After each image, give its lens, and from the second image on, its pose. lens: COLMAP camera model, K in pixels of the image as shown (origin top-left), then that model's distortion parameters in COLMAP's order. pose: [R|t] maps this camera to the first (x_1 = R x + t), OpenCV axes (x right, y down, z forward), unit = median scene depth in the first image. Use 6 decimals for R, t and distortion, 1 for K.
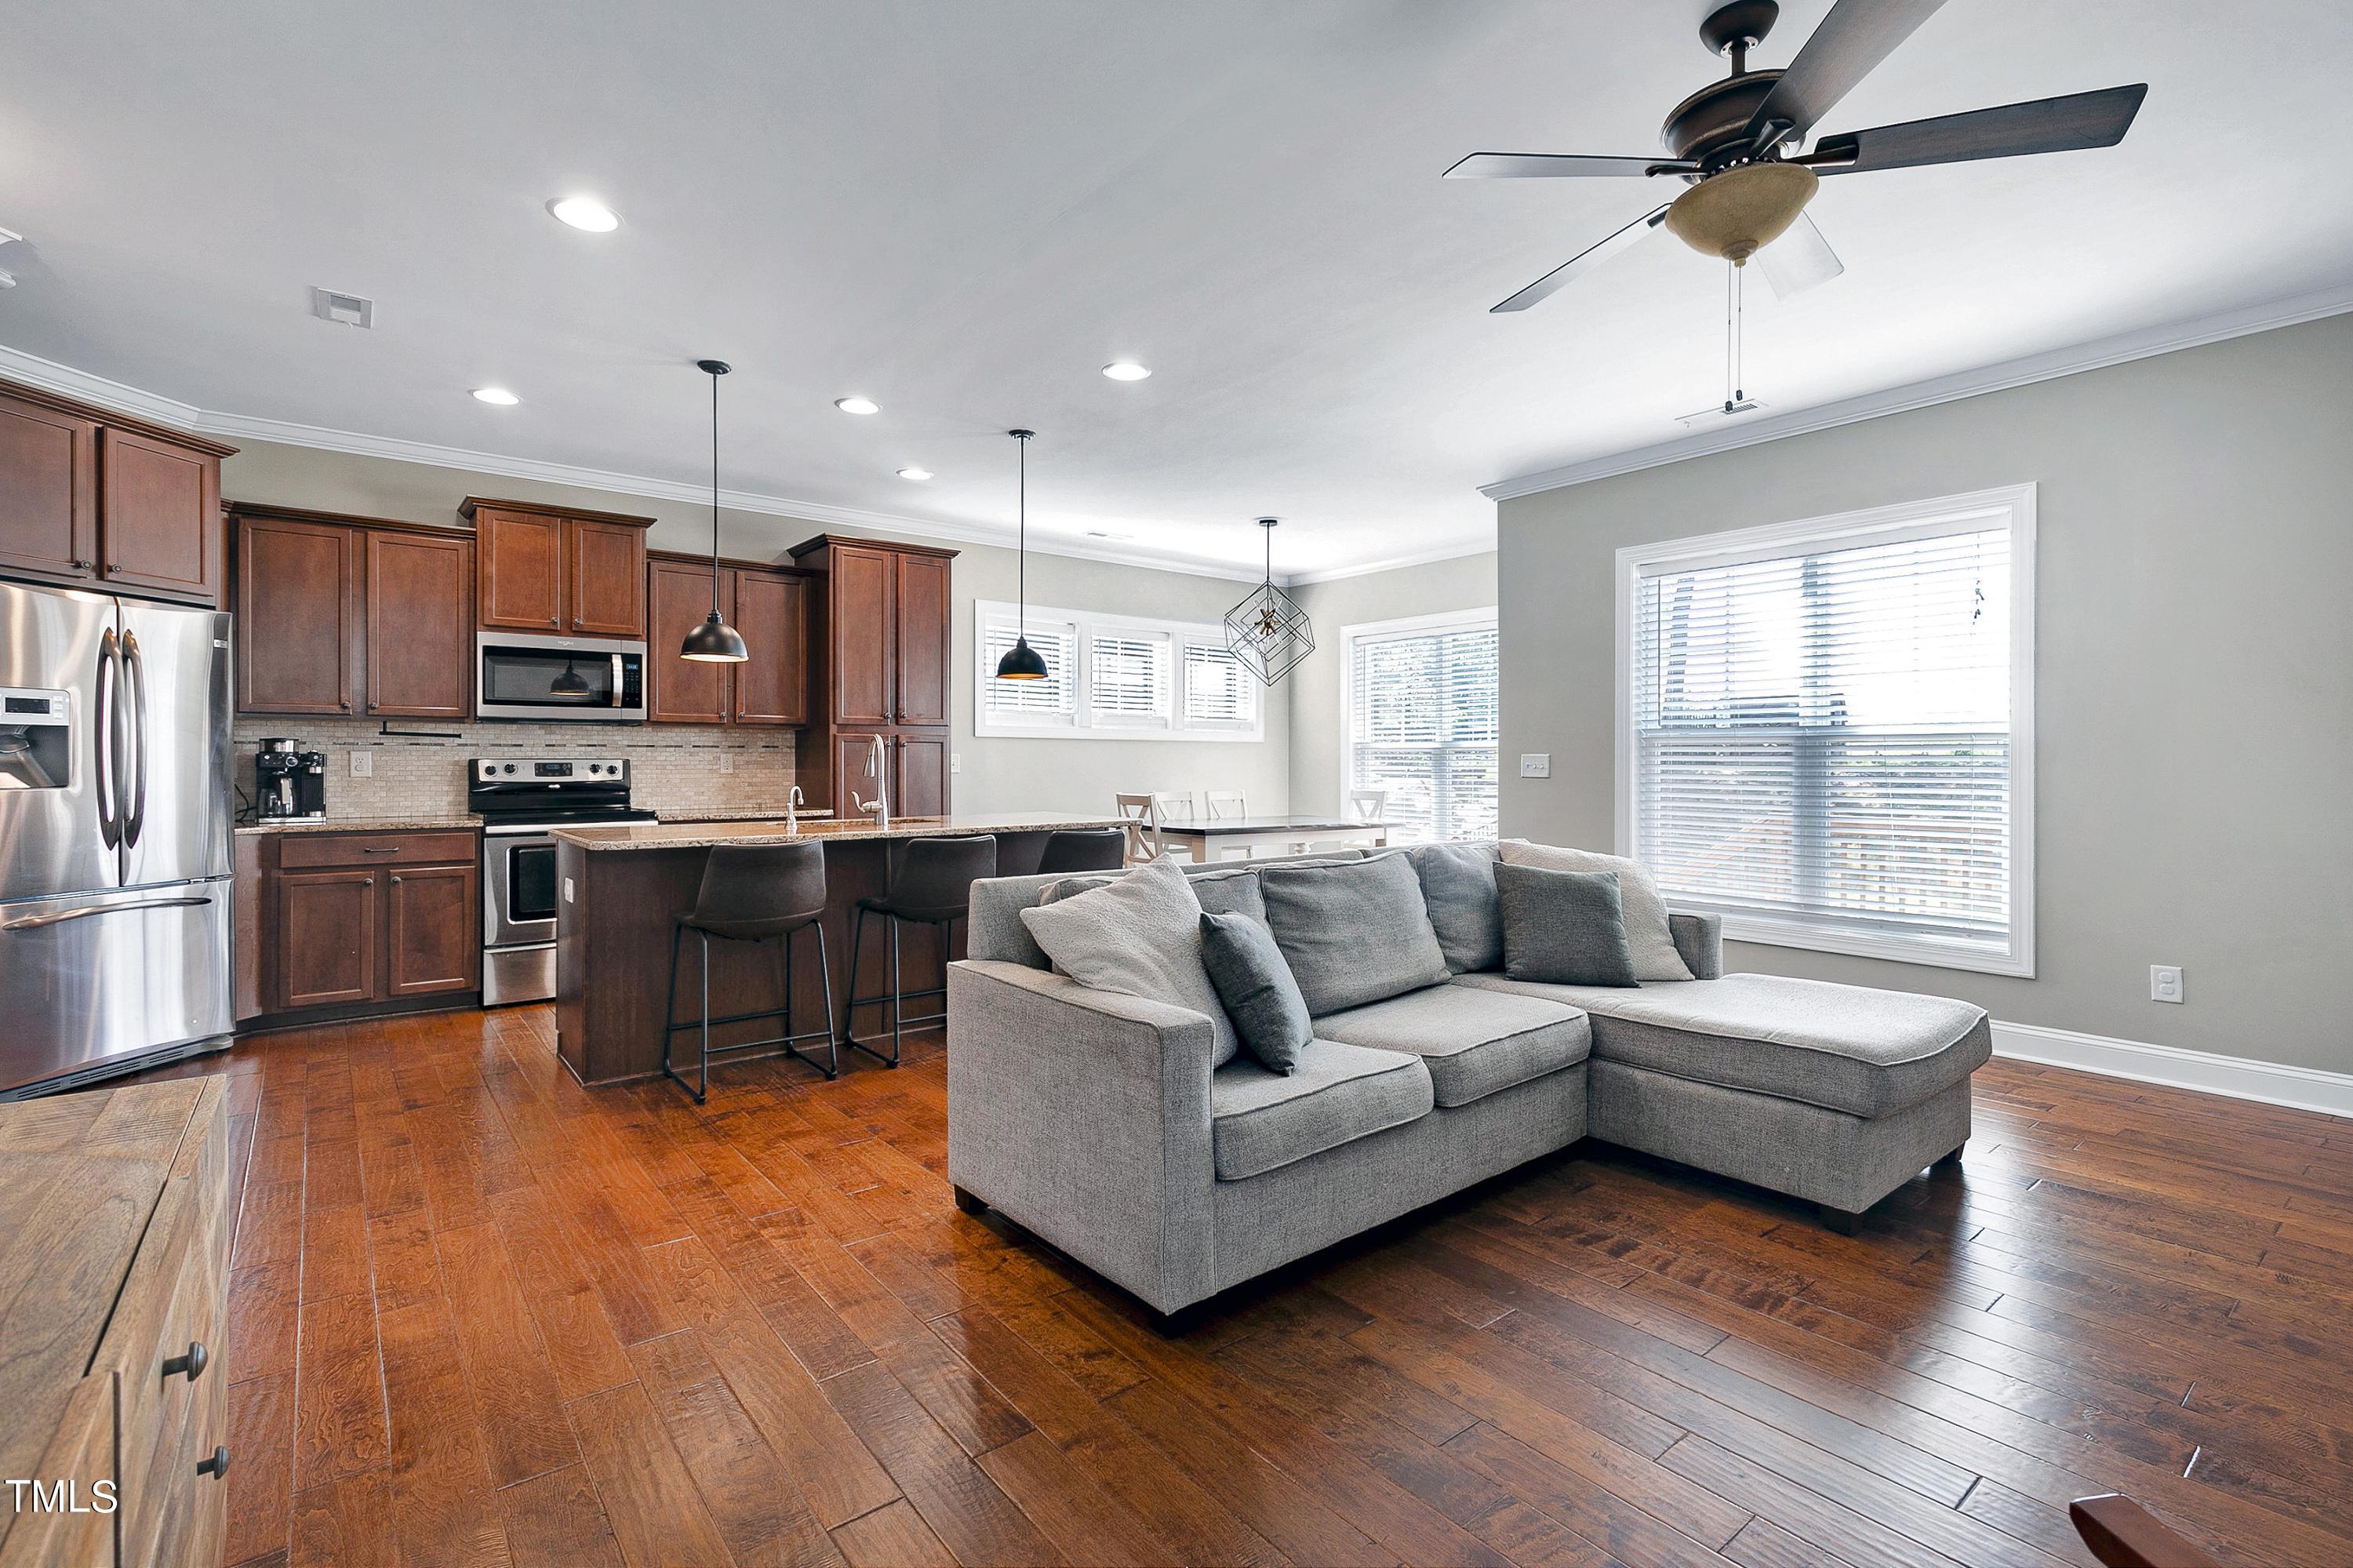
lens RADIAL K [[1073.1, 0, 1178.6], [0, 1073.1, 763.6], [0, 0, 1]] dist [0.009269, -0.000331]
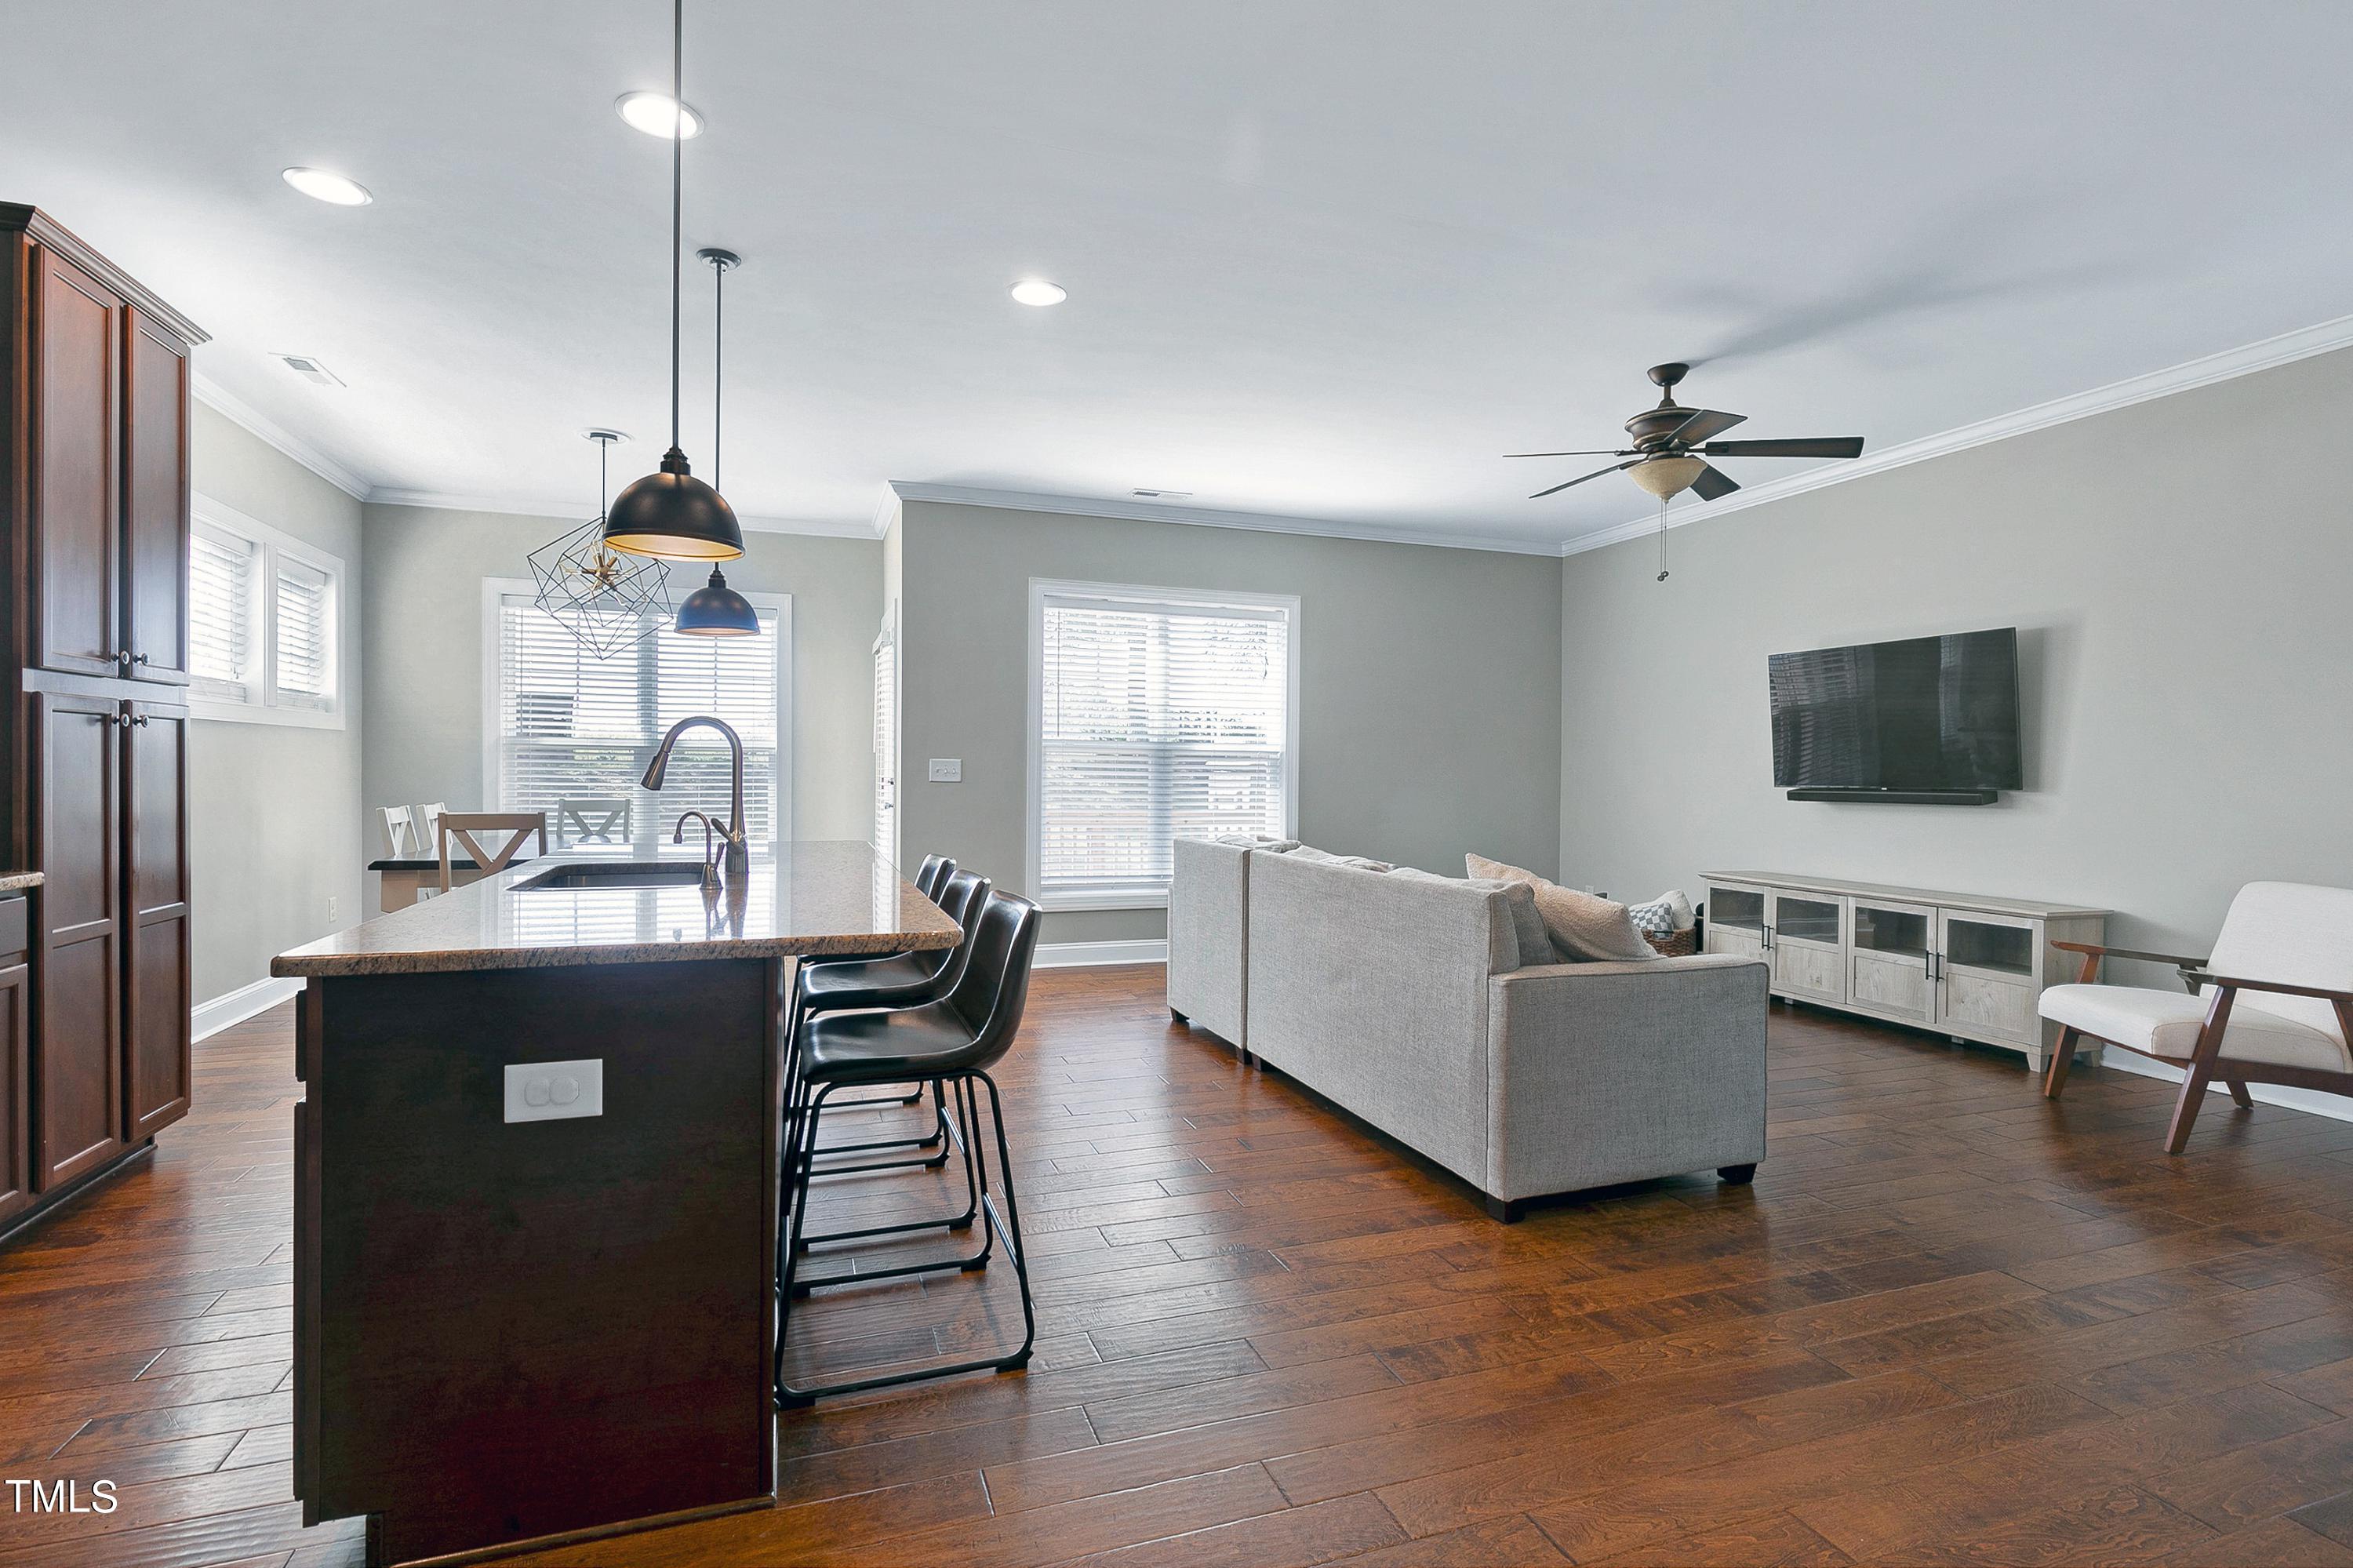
lens RADIAL K [[1105.4, 0, 1169.2], [0, 1105.4, 780.0], [0, 0, 1]] dist [-0.003956, -0.000430]
pose [[0.334678, -0.005902, 0.942314, -0.685504], [-0.009322, 0.999911, 0.009574, -0.001478], [-0.942287, -0.011988, 0.334593, 0.519559]]
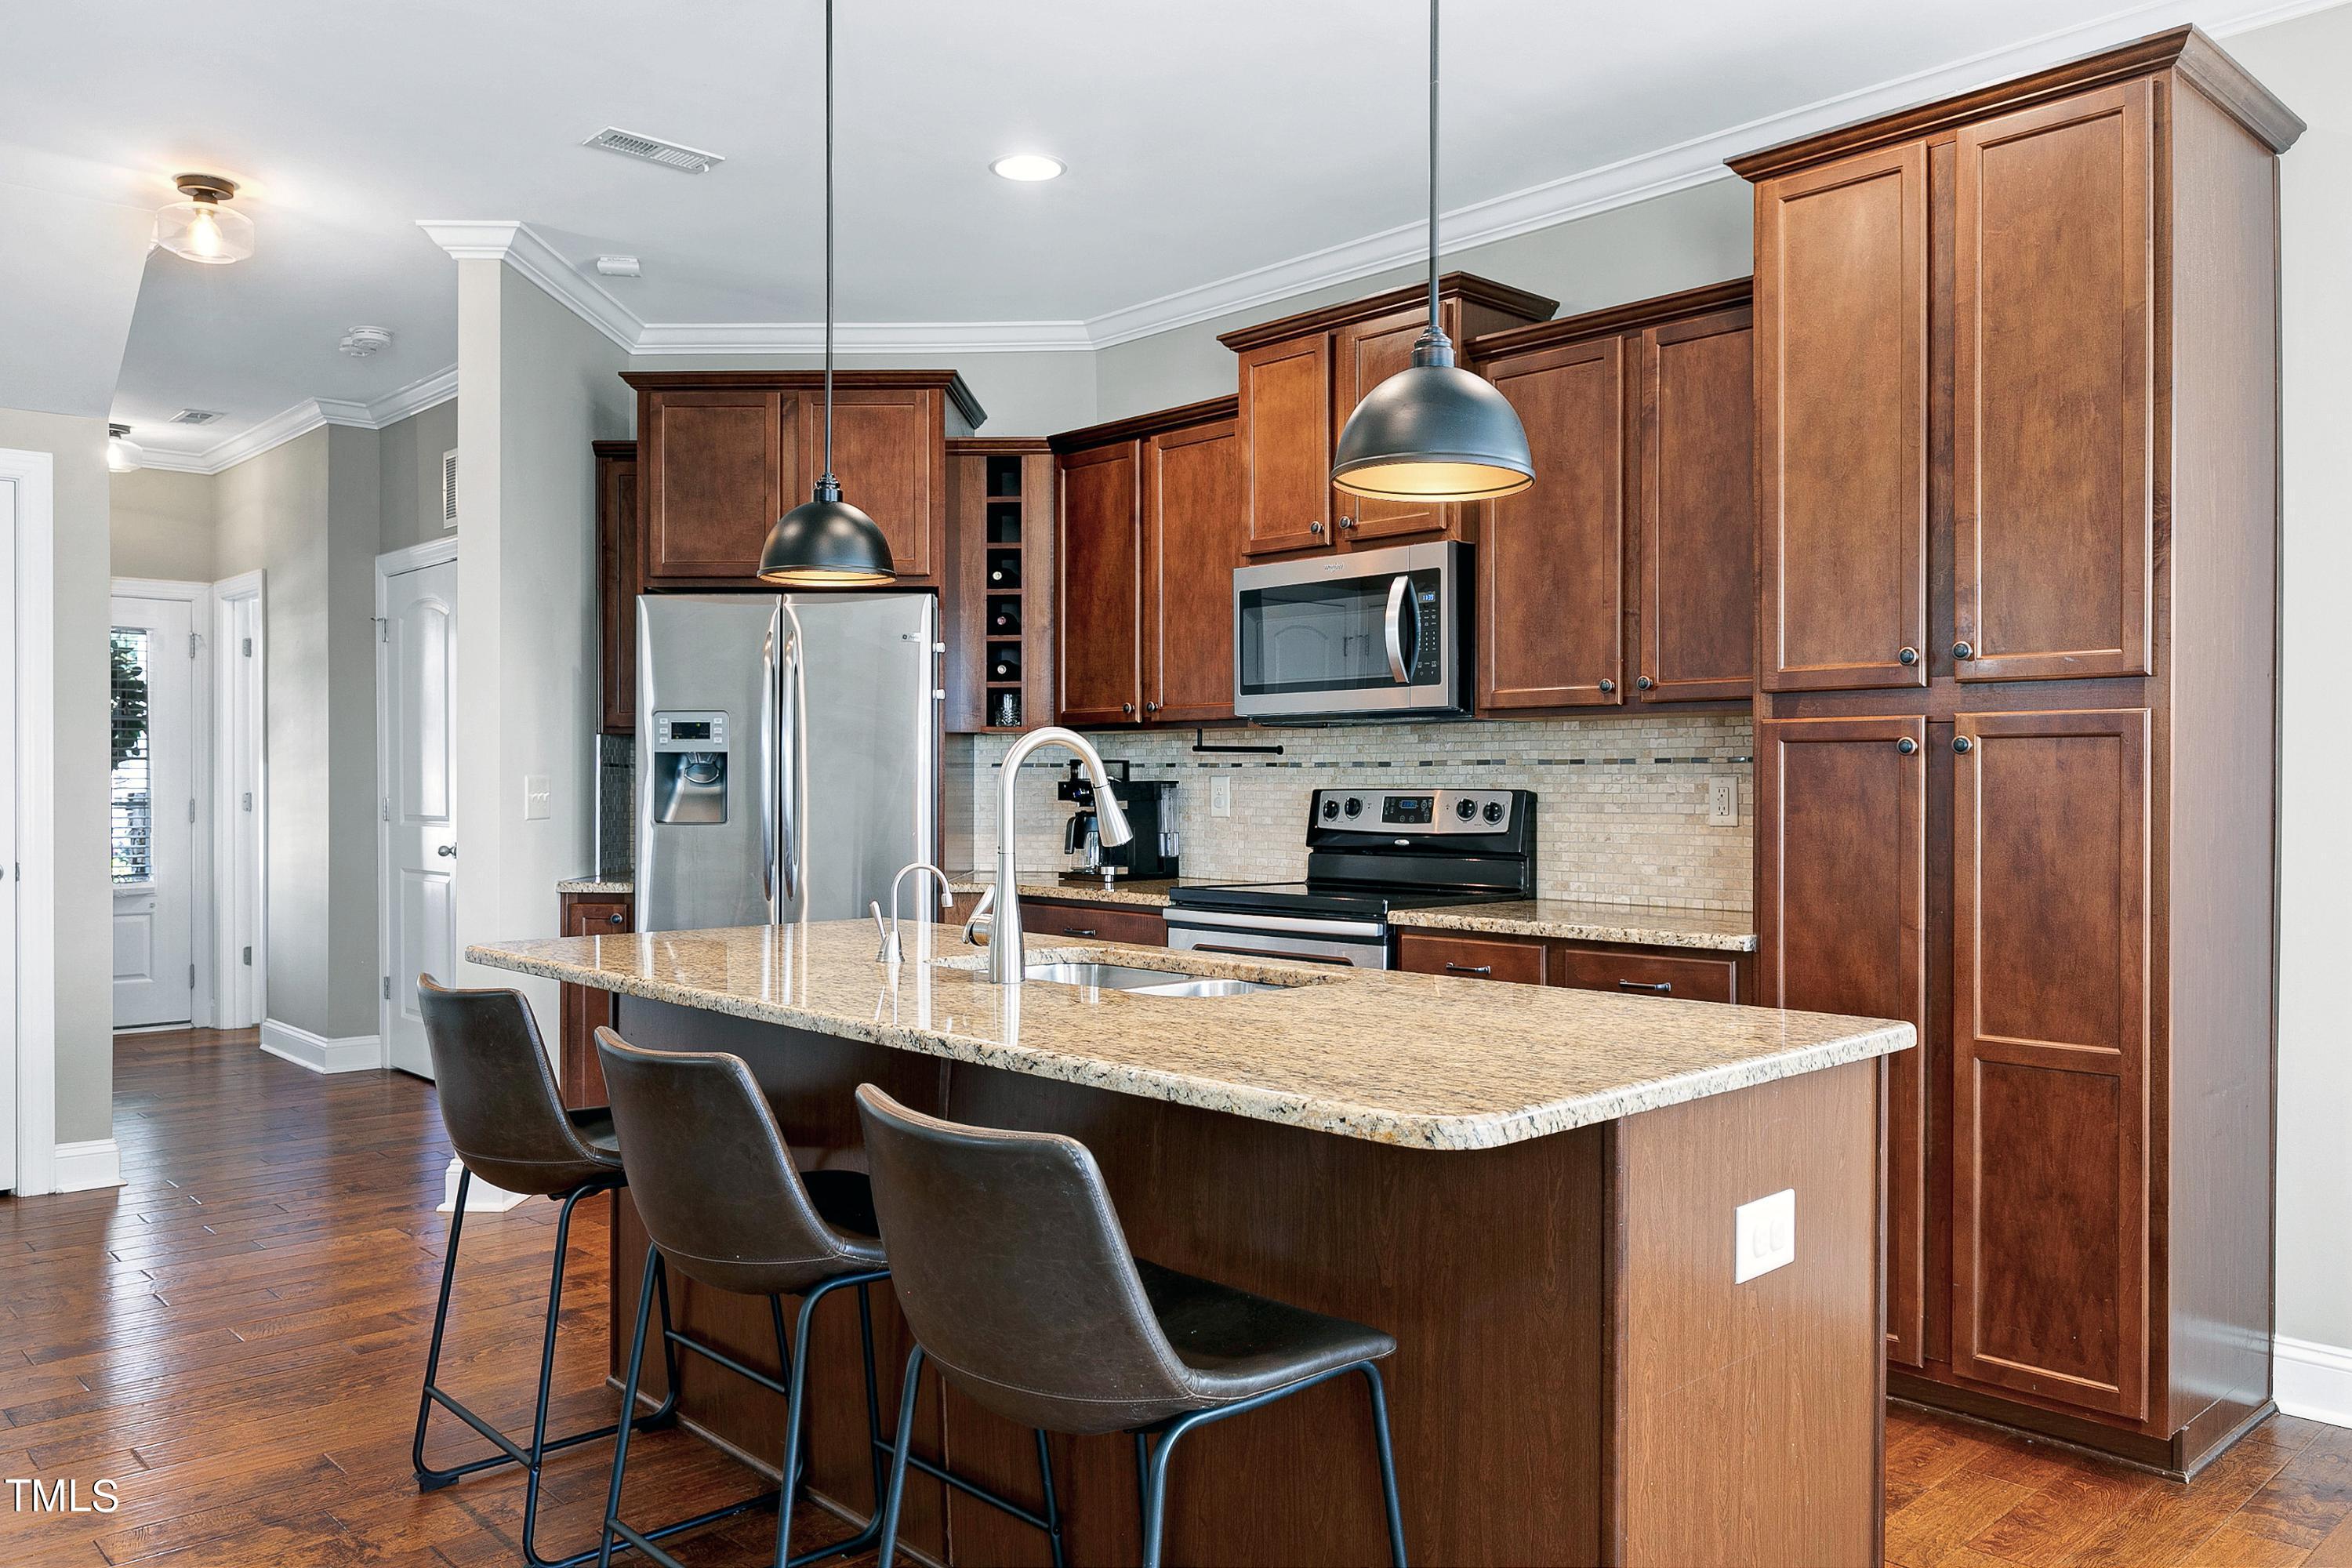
lens RADIAL K [[1711.9, 0, 1166.9], [0, 1711.9, 788.7], [0, 0, 1]] dist [0.000067, -0.000219]
pose [[0.080760, 0.003414, -0.996728, 0.264099], [-0.001811, 0.999993, 0.003278, -0.007912], [0.996732, 0.001541, 0.080766, 0.903711]]
